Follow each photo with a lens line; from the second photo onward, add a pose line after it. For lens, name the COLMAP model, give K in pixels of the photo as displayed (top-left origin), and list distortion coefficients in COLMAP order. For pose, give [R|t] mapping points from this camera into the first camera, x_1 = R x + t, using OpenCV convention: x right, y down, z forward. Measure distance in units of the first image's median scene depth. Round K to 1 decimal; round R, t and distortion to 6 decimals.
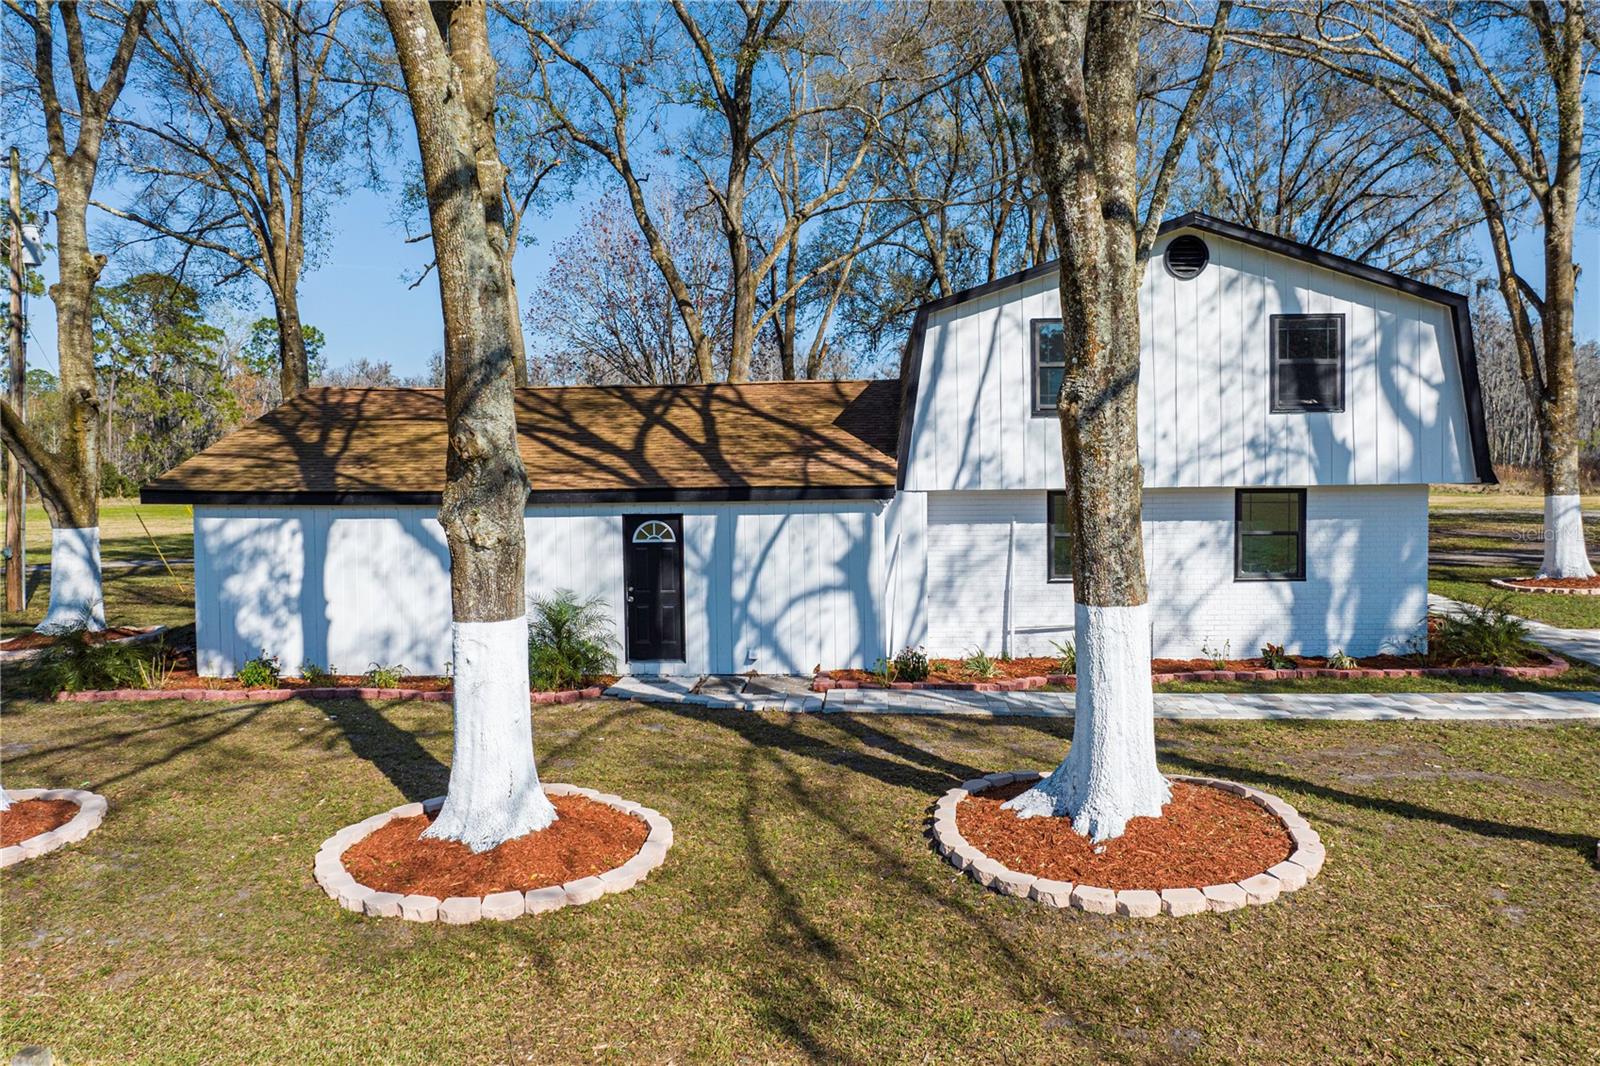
lens RADIAL K [[1111.7, 0, 791.9], [0, 1111.7, 495.5], [0, 0, 1]] dist [-0.001875, -0.001449]
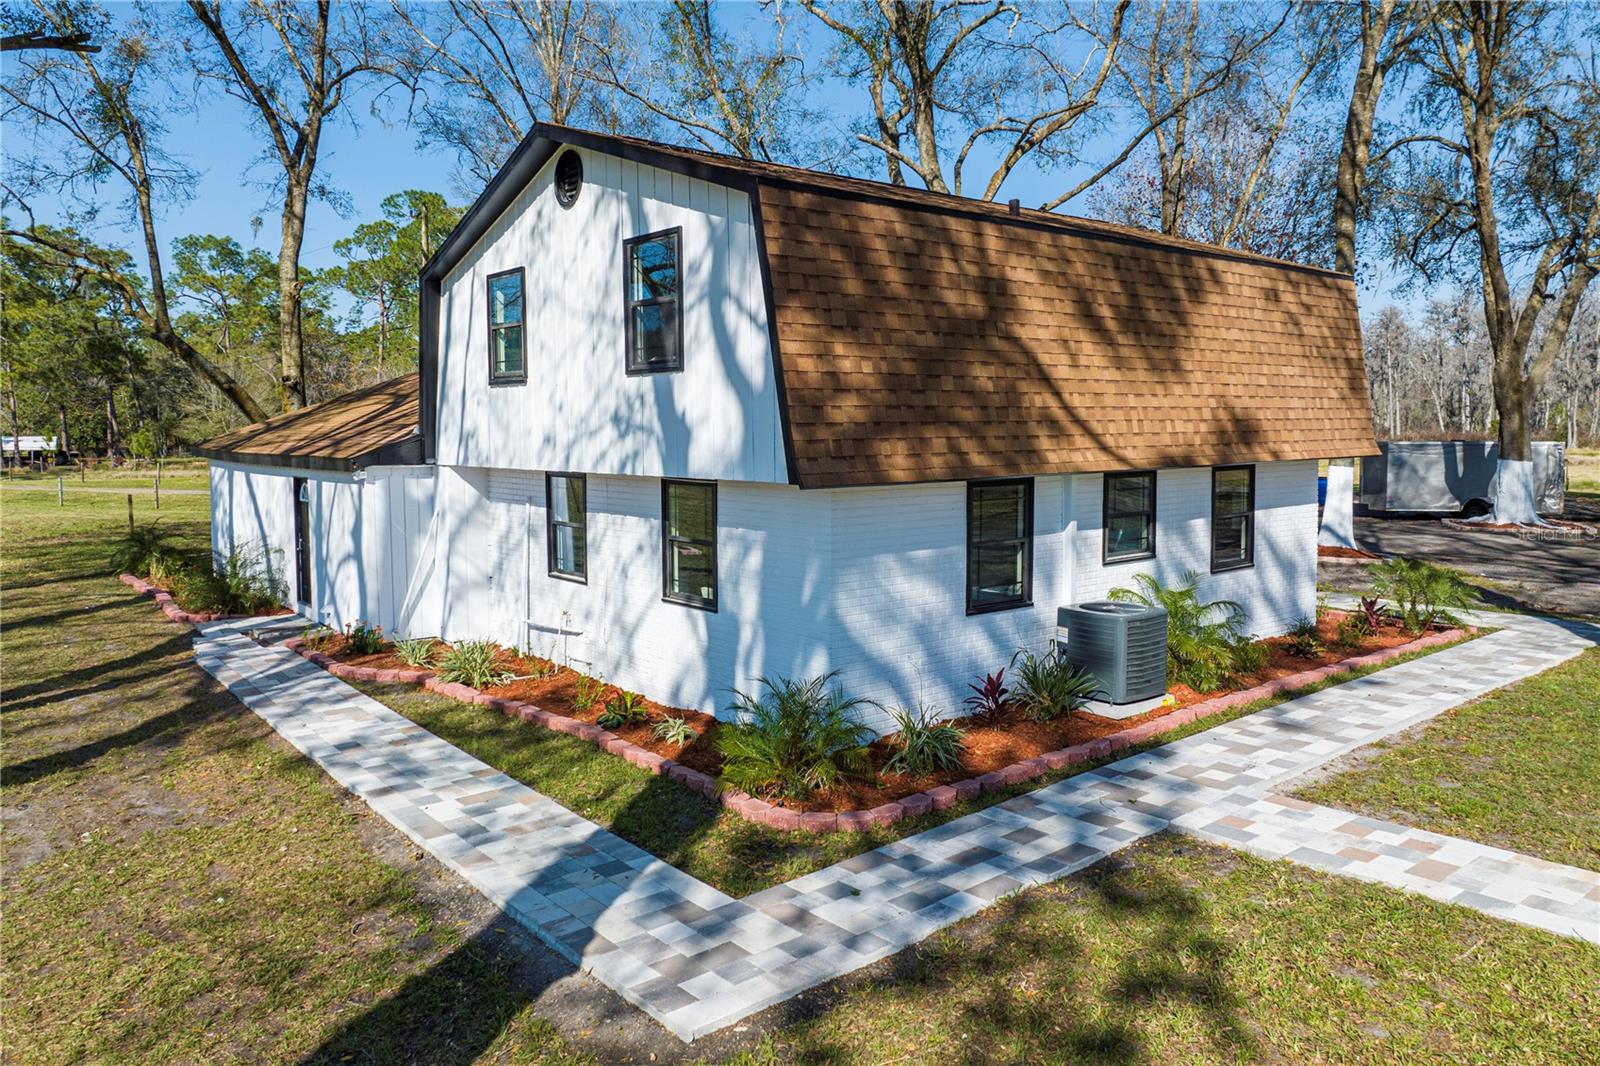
lens RADIAL K [[1111.7, 0, 791.9], [0, 1111.7, 495.5], [0, 0, 1]] dist [-0.001875, -0.001449]
pose [[0.668125, 0.054131, -0.742077, 1.051430], [-0.024375, 0.998407, 0.050883, -0.035730], [0.743650, -0.015908, 0.668380, 0.590963]]
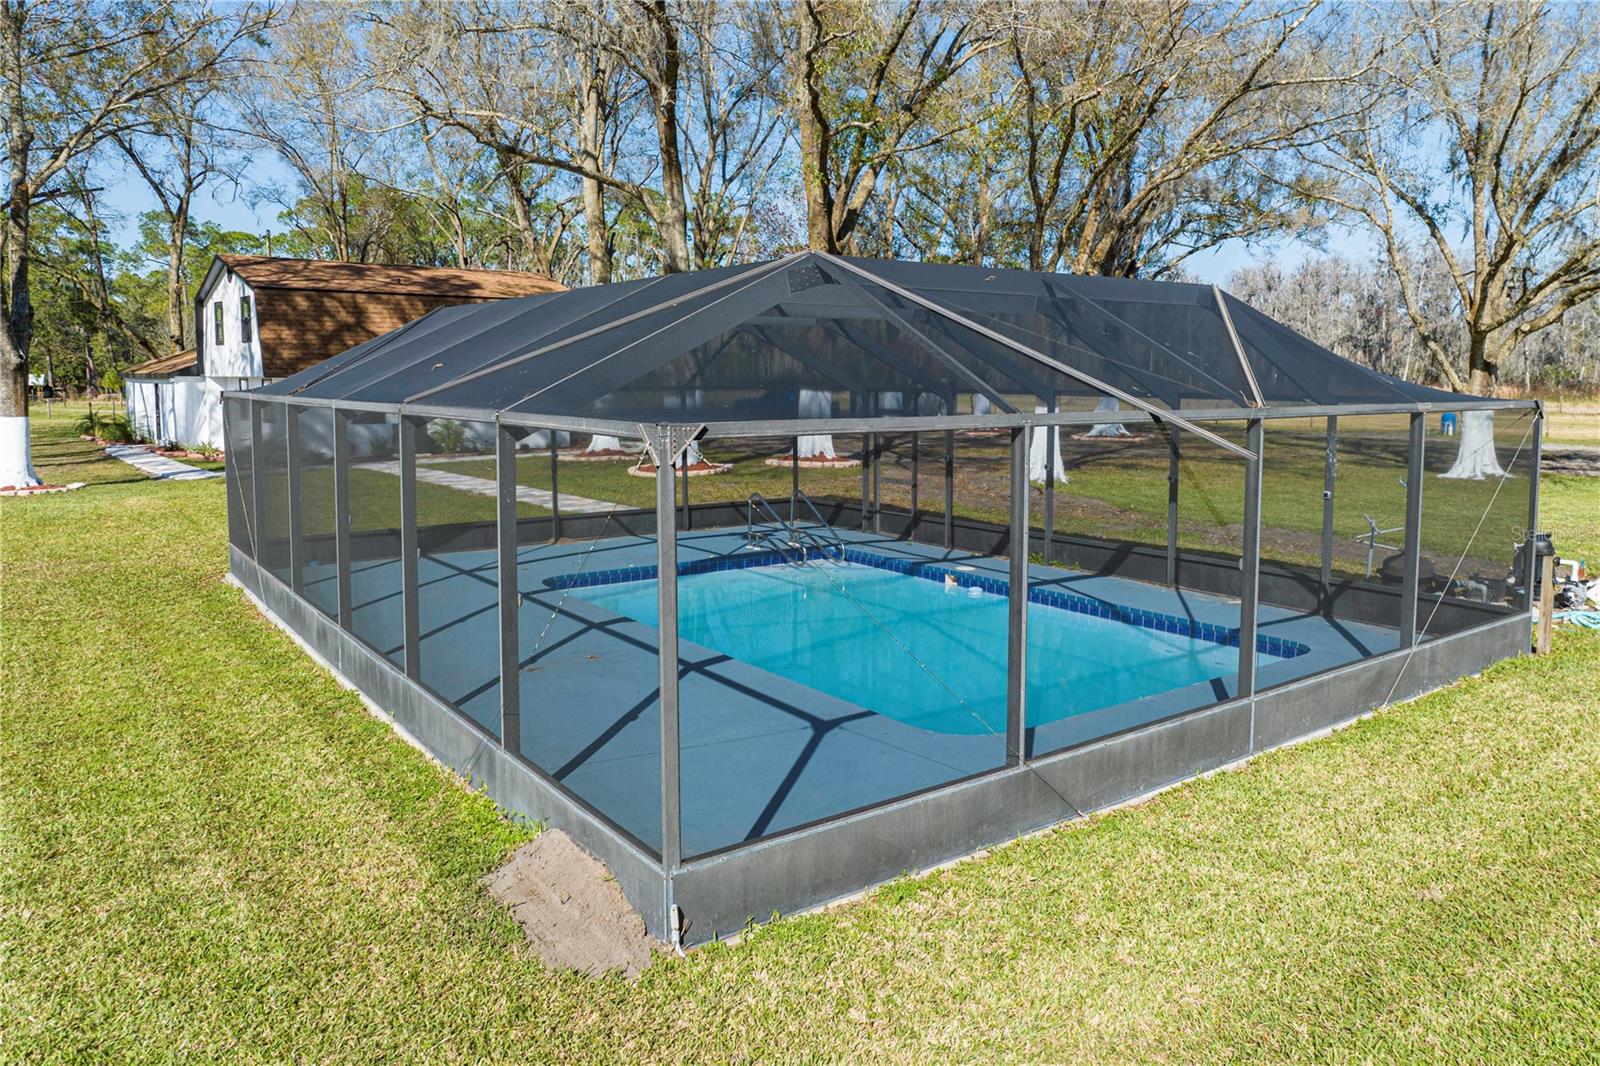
lens RADIAL K [[1162.8, 0, 800.0], [0, 1162.8, 479.0], [0, 0, 1]] dist [0.002236, 0.002690]
pose [[0.661582, 0.079461, -0.745651, 2.868237], [-0.035608, 0.996577, 0.074608, -0.016163], [0.749027, -0.022808, 0.662147, 0.306246]]
